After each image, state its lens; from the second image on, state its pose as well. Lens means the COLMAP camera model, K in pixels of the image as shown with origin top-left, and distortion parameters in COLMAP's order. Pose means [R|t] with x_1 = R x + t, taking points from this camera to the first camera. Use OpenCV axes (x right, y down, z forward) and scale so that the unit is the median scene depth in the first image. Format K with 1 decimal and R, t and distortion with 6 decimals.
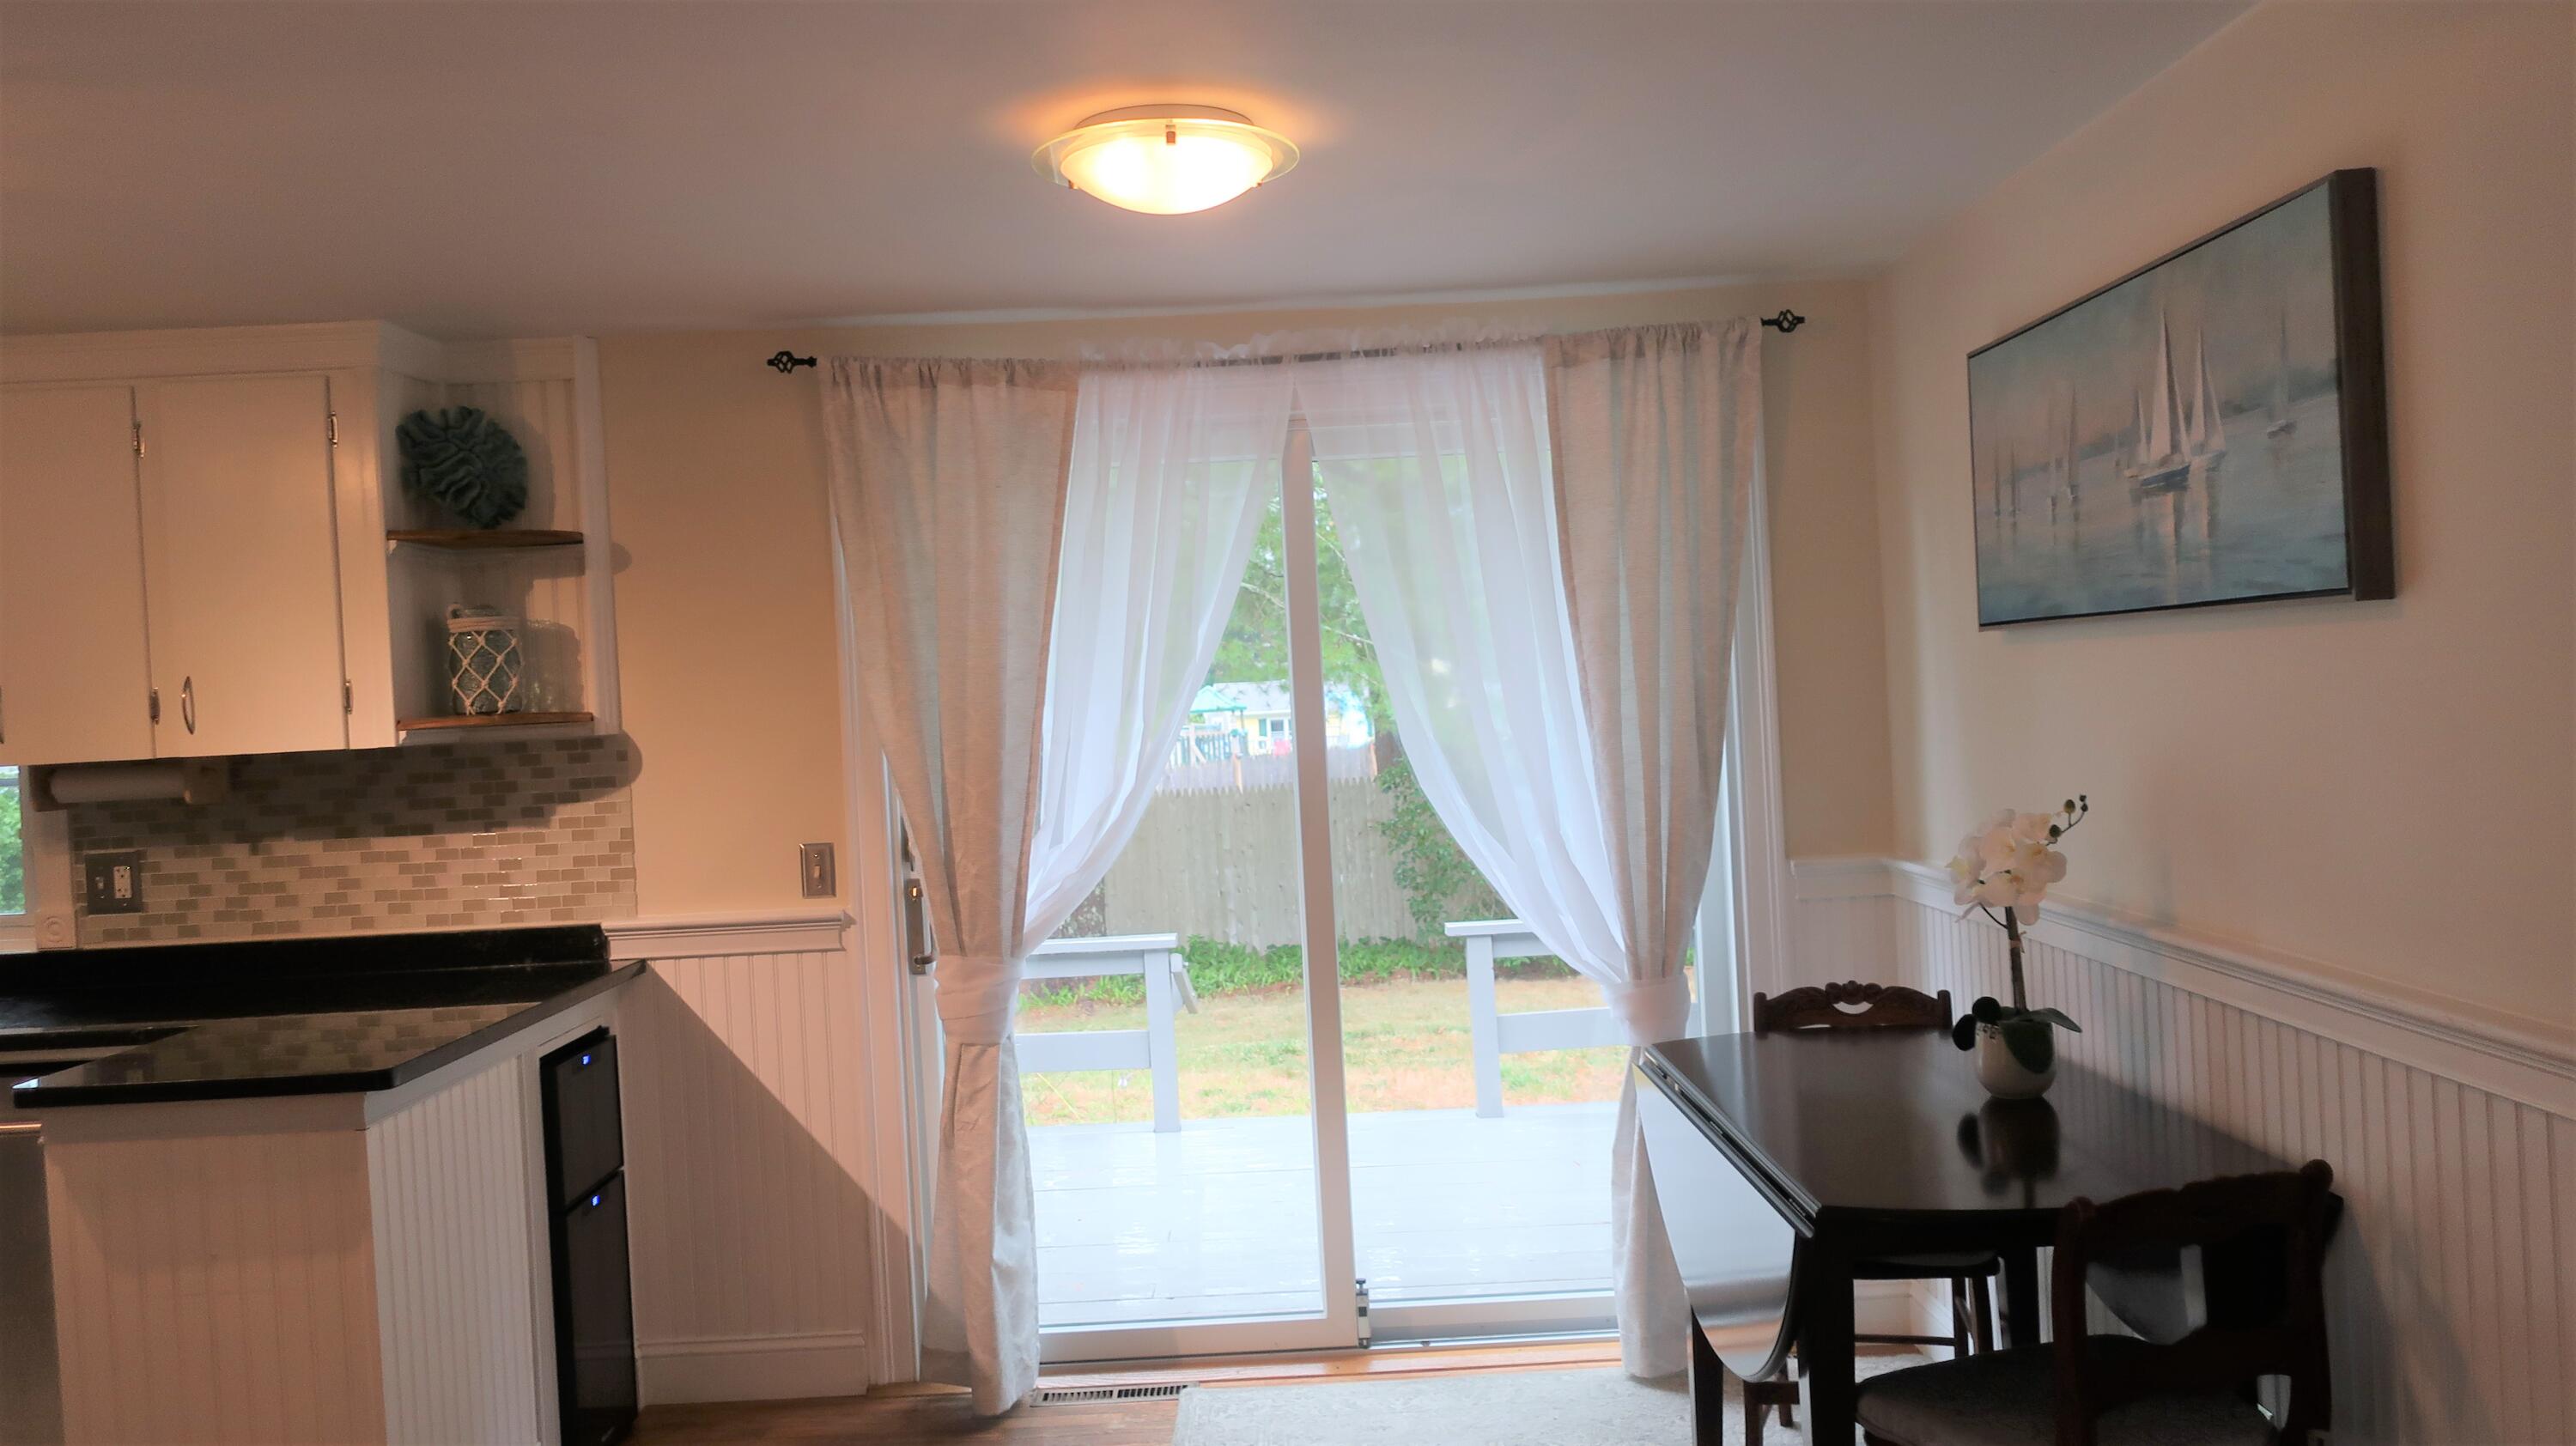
lens RADIAL K [[2005.1, 0, 1305.3], [0, 2005.1, 733.2], [0, 0, 1]] dist [-0.032646, 0.021727]
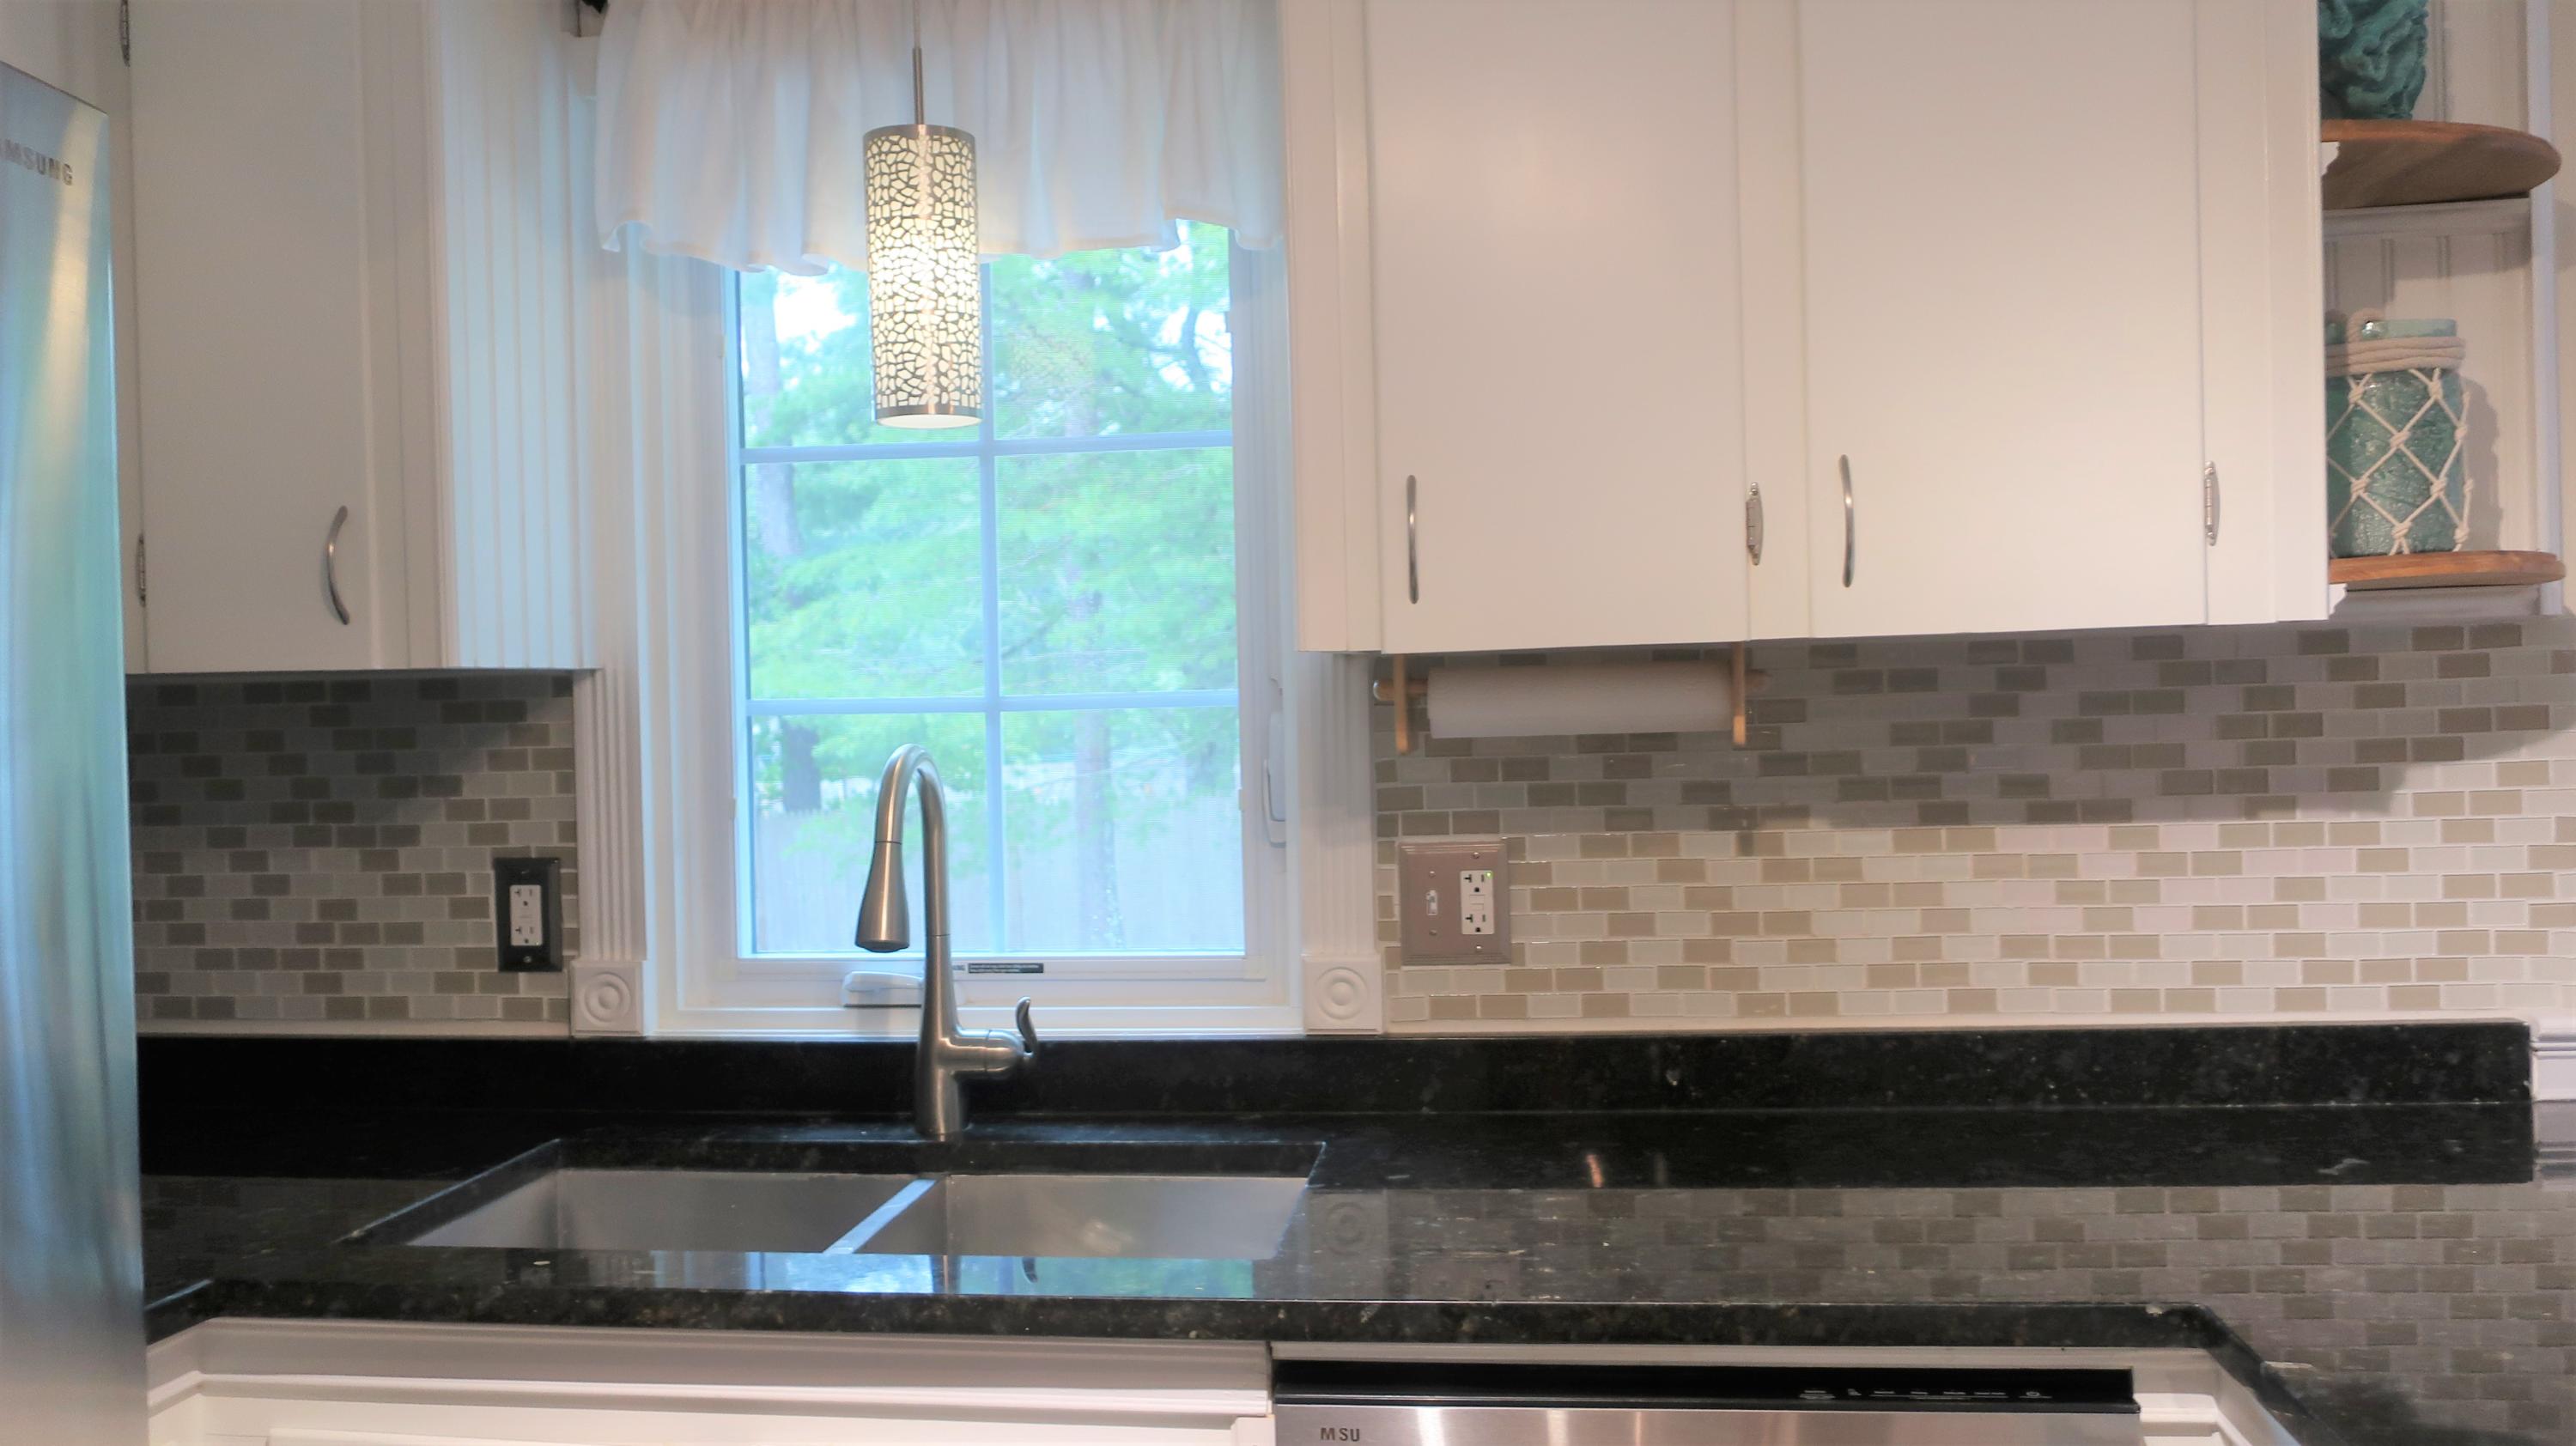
lens RADIAL K [[2005.1, 0, 1290.4], [0, 2005.1, 705.1], [0, 0, 1]] dist [-0.032646, 0.021727]
pose [[0.989393, 0.018235, -0.144115, -0.568577], [-0.019287, 0.999797, -0.005908, 0.029689], [0.143978, 0.008624, 0.989543, 0.497987]]
